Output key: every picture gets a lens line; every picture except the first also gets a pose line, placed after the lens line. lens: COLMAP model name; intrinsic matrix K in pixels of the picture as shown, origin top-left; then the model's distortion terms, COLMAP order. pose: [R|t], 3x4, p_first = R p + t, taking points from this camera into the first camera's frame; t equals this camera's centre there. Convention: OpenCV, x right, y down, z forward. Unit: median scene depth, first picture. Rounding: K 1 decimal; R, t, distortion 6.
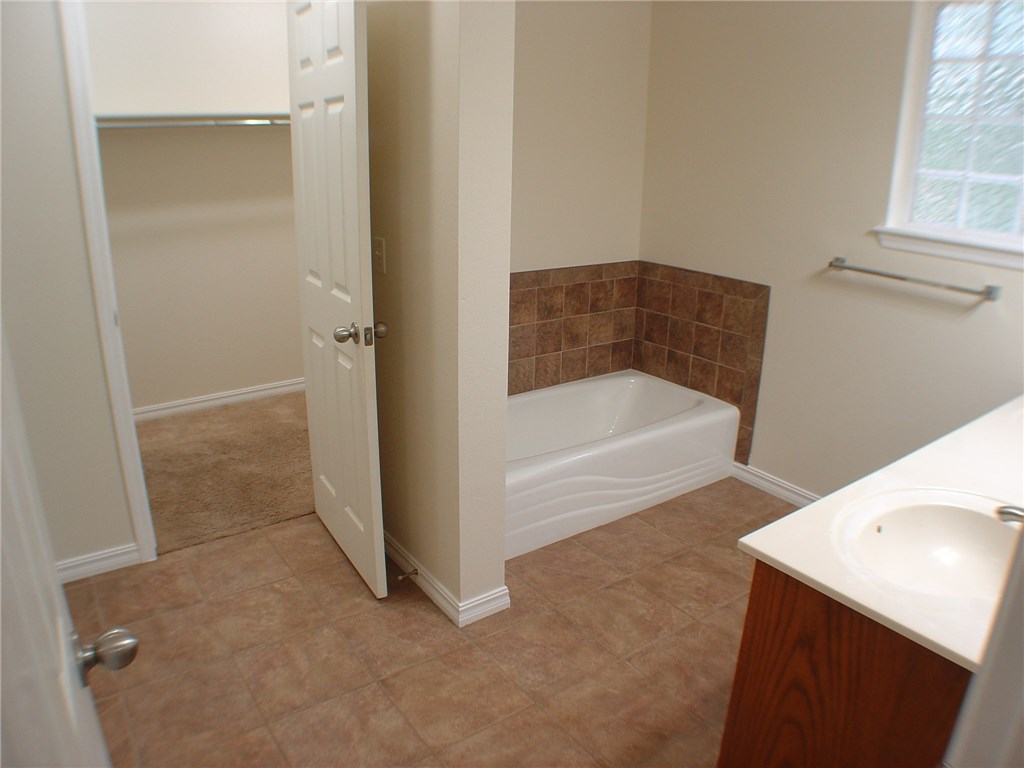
lens RADIAL K [[730.2, 0, 512.0], [0, 730.2, 384.0], [0, 0, 1]] dist [-0.211547, 0.108816]
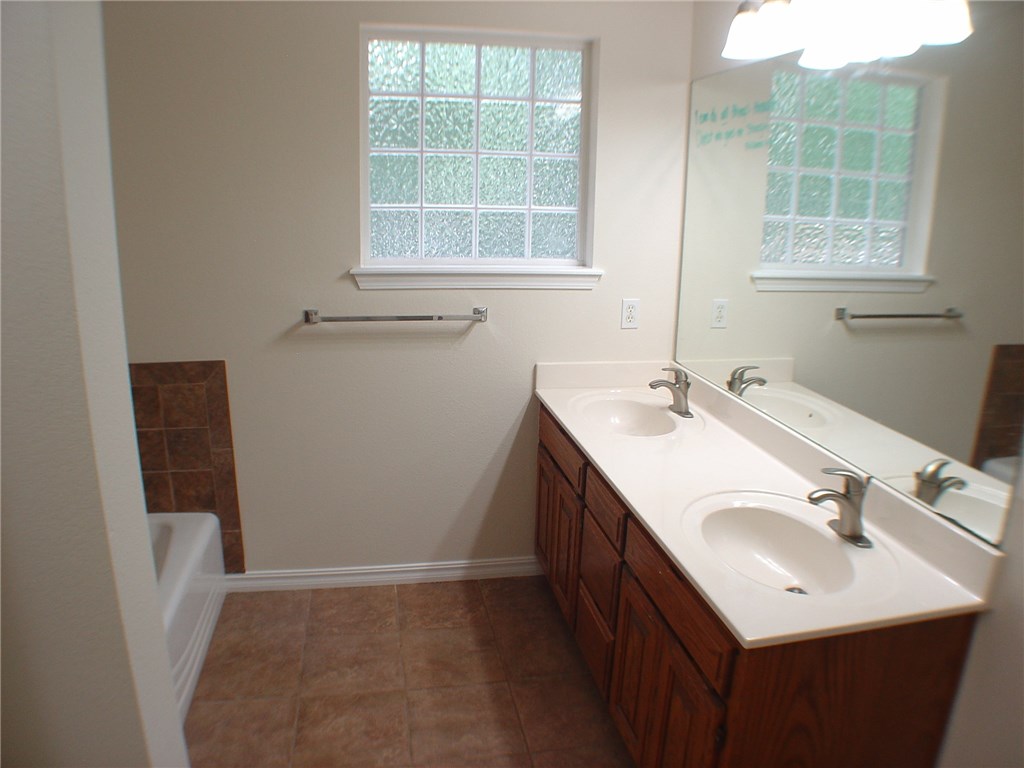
lens RADIAL K [[730.2, 0, 512.0], [0, 730.2, 384.0], [0, 0, 1]] dist [-0.211547, 0.108816]
pose [[0.428456, -0.242907, 0.870300, -0.207470], [0.282627, 0.950884, 0.126259, -0.117392], [-0.858223, 0.191874, 0.476064, 0.315730]]
